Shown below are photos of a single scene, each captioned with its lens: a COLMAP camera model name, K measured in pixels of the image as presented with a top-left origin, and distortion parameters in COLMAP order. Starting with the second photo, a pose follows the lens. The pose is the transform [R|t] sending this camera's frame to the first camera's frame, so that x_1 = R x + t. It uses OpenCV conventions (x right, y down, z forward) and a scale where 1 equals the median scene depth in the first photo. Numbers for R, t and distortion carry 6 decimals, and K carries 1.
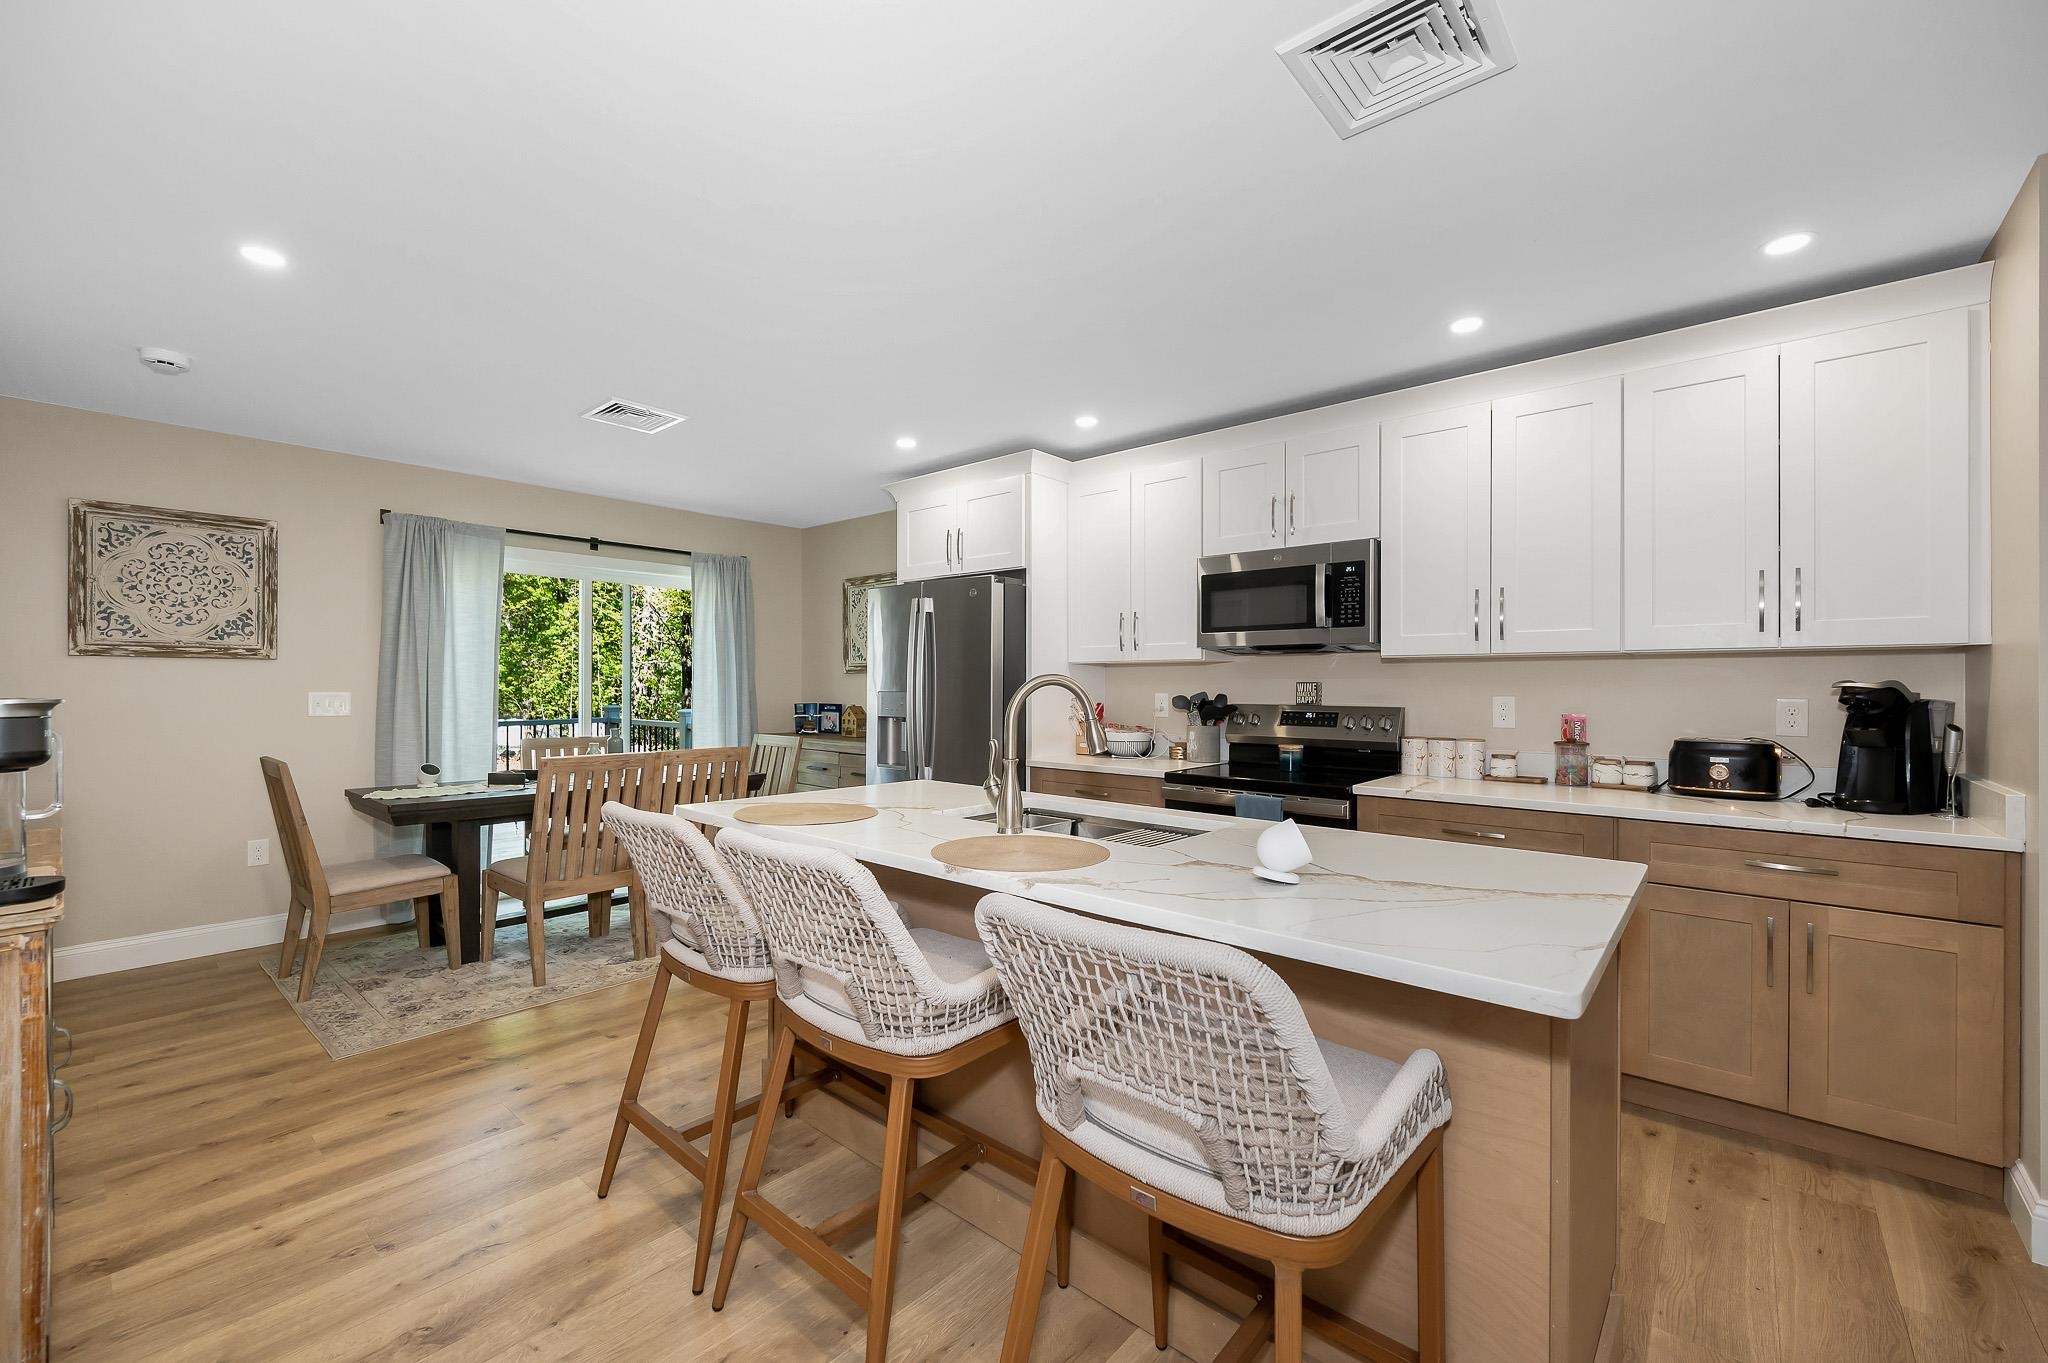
lens RADIAL K [[832.6, 0, 977.0], [0, 832.6, 682.4], [0, 0, 1]] dist [-0.001986, -0.000024]
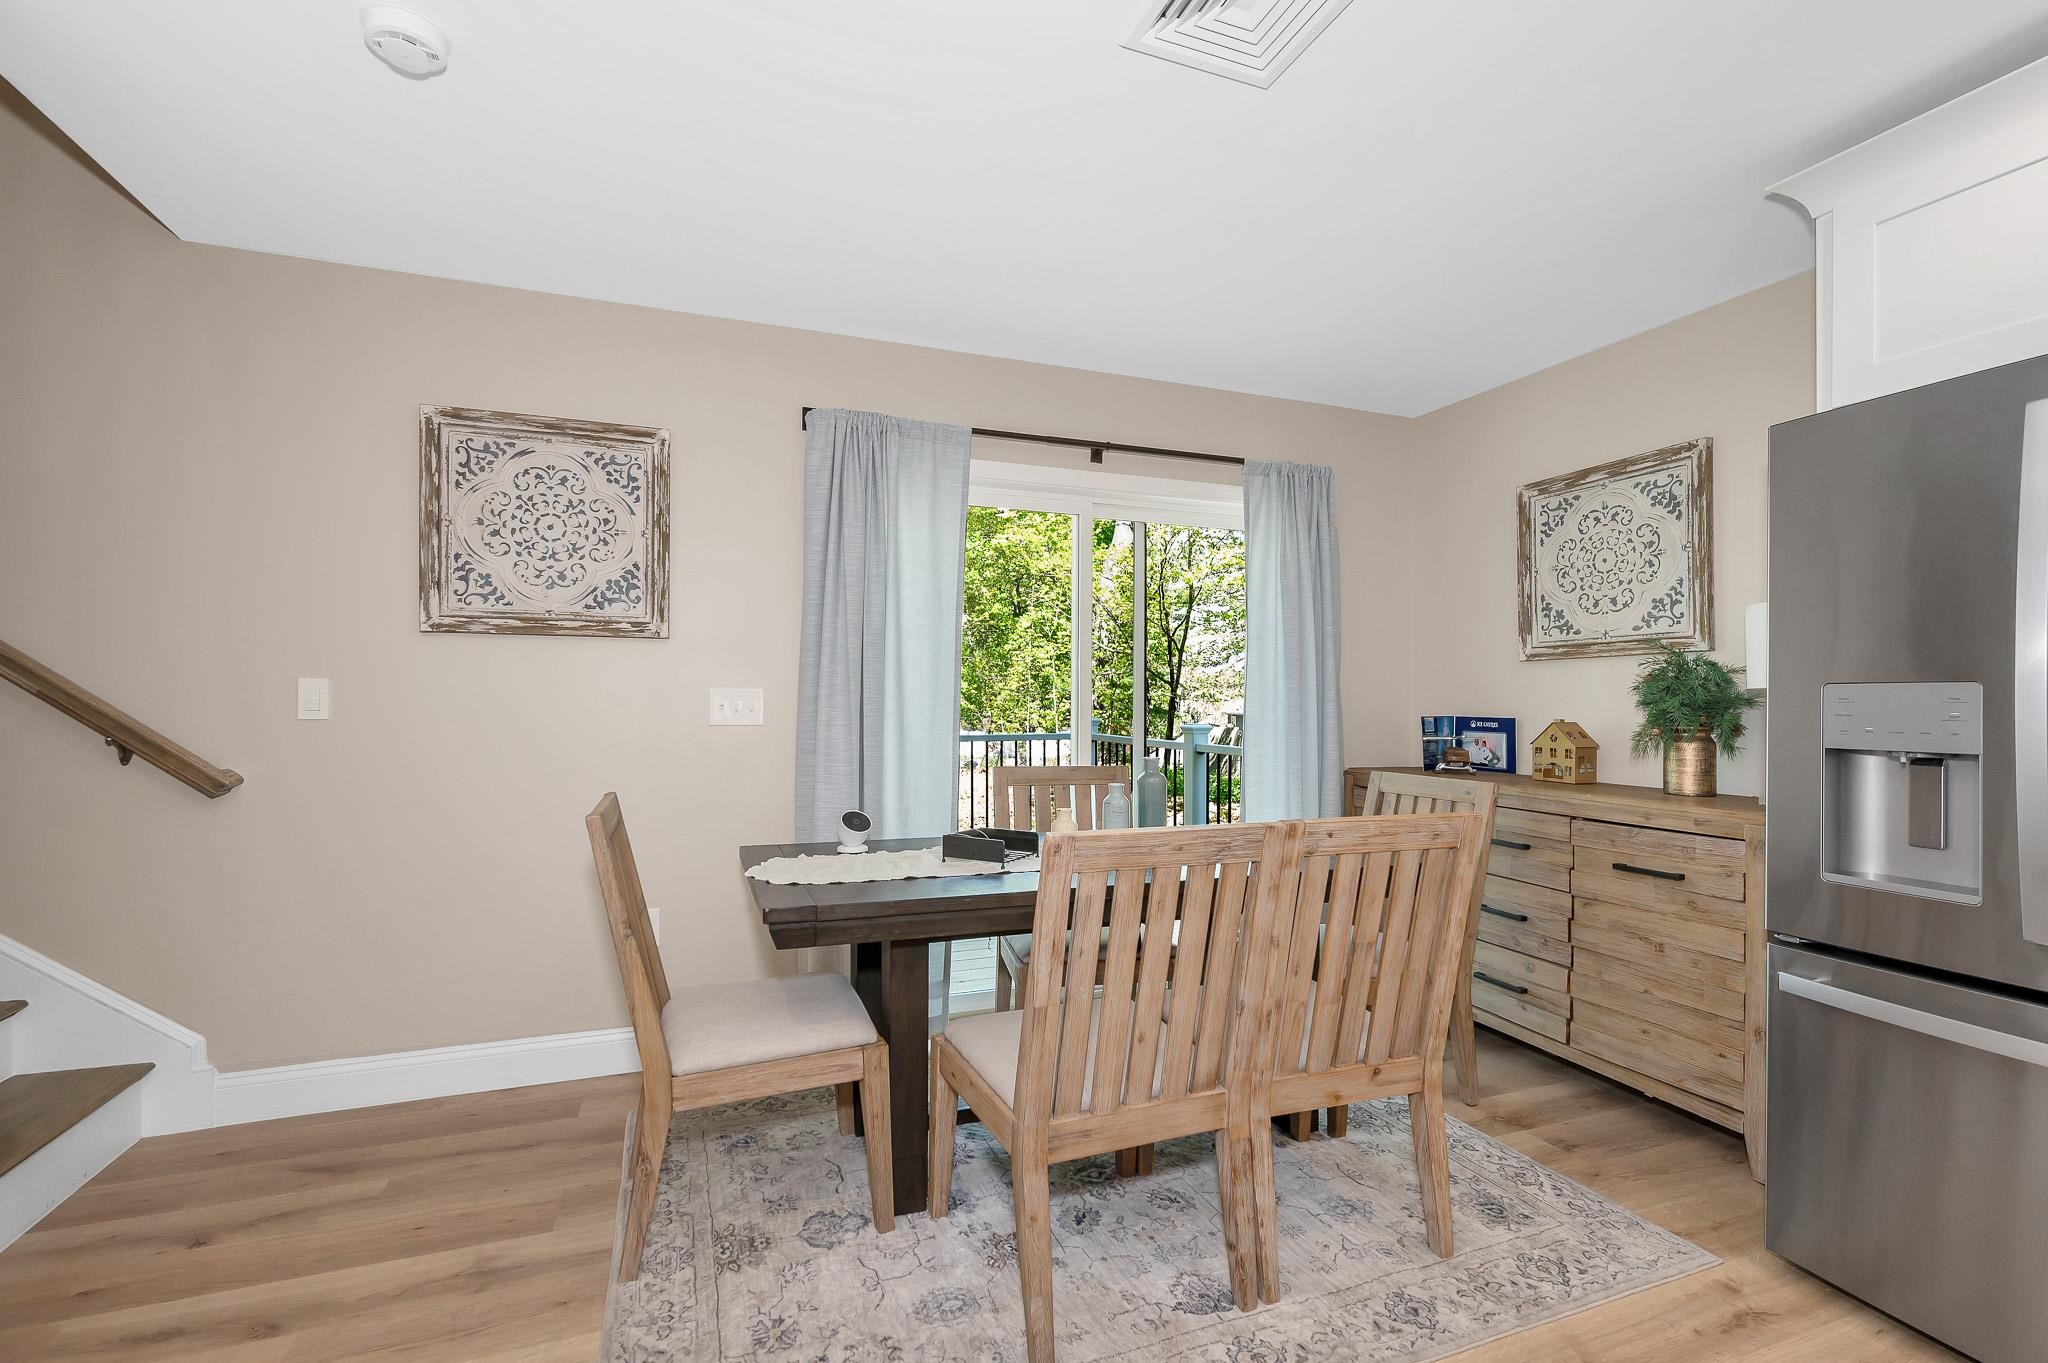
lens RADIAL K [[900.9, 0, 1019.5], [0, 900.9, 699.8], [0, 0, 1]] dist [0.001592, -0.003616]
pose [[0.896604, 0.003169, -0.442822, -0.298180], [-0.001725, 0.999992, 0.003665, 0.019474], [0.442830, -0.002522, 0.896602, 0.521514]]
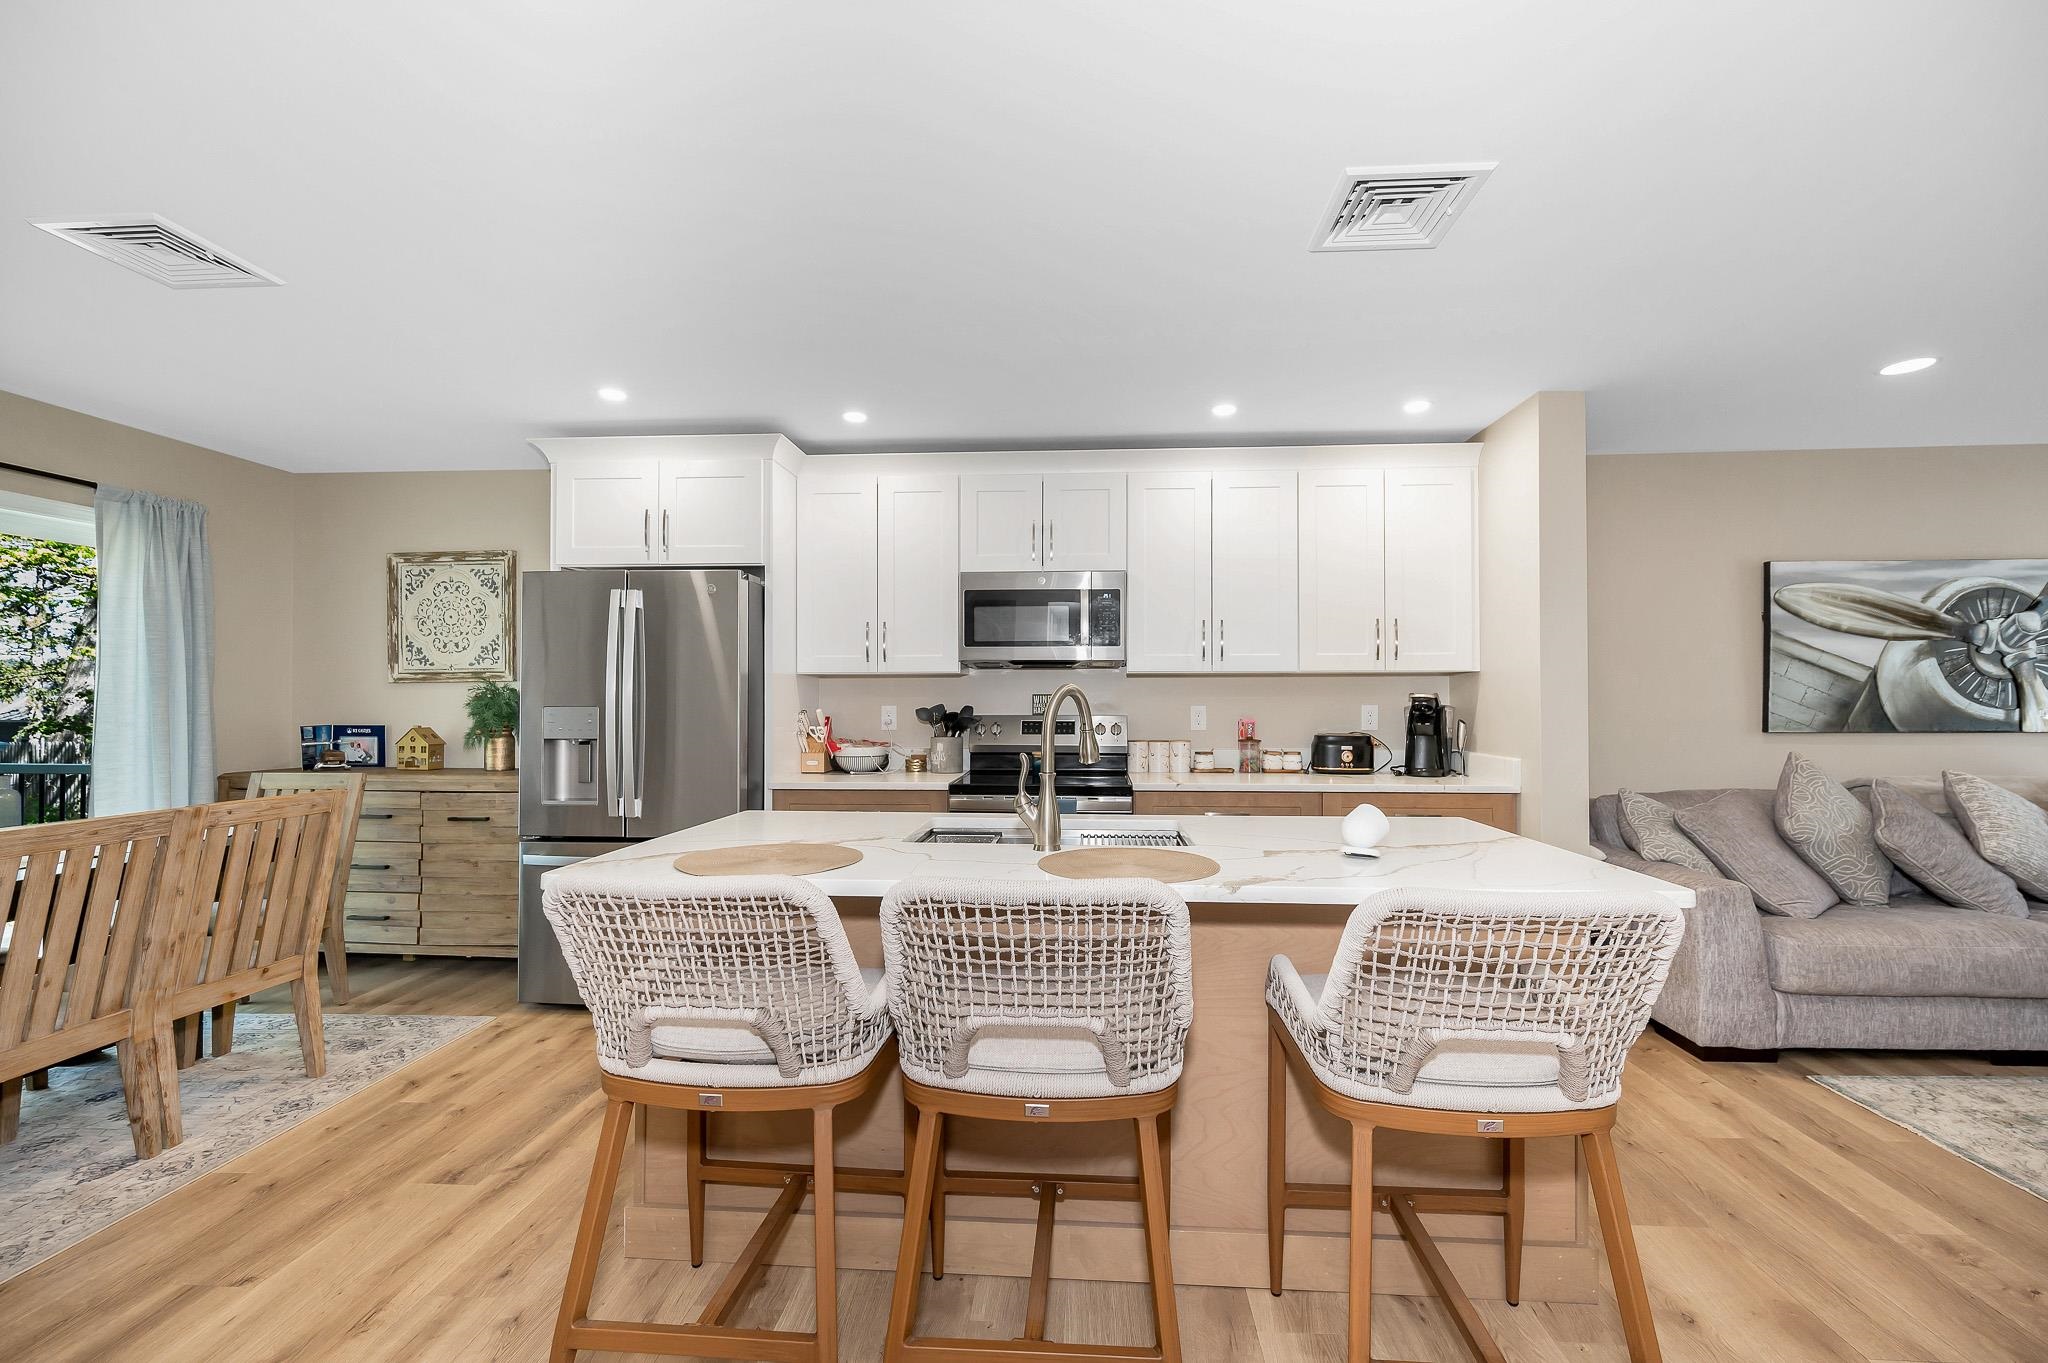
lens RADIAL K [[852.5, 0, 1032.5], [0, 852.5, 683.8], [0, 0, 1]] dist [-0.002220, 0.000421]
pose [[0.781134, 0.008398, 0.624308, -0.287438], [0.000862, 0.999894, -0.014528, 0.002034], [-0.624363, 0.011886, 0.781044, 0.116682]]
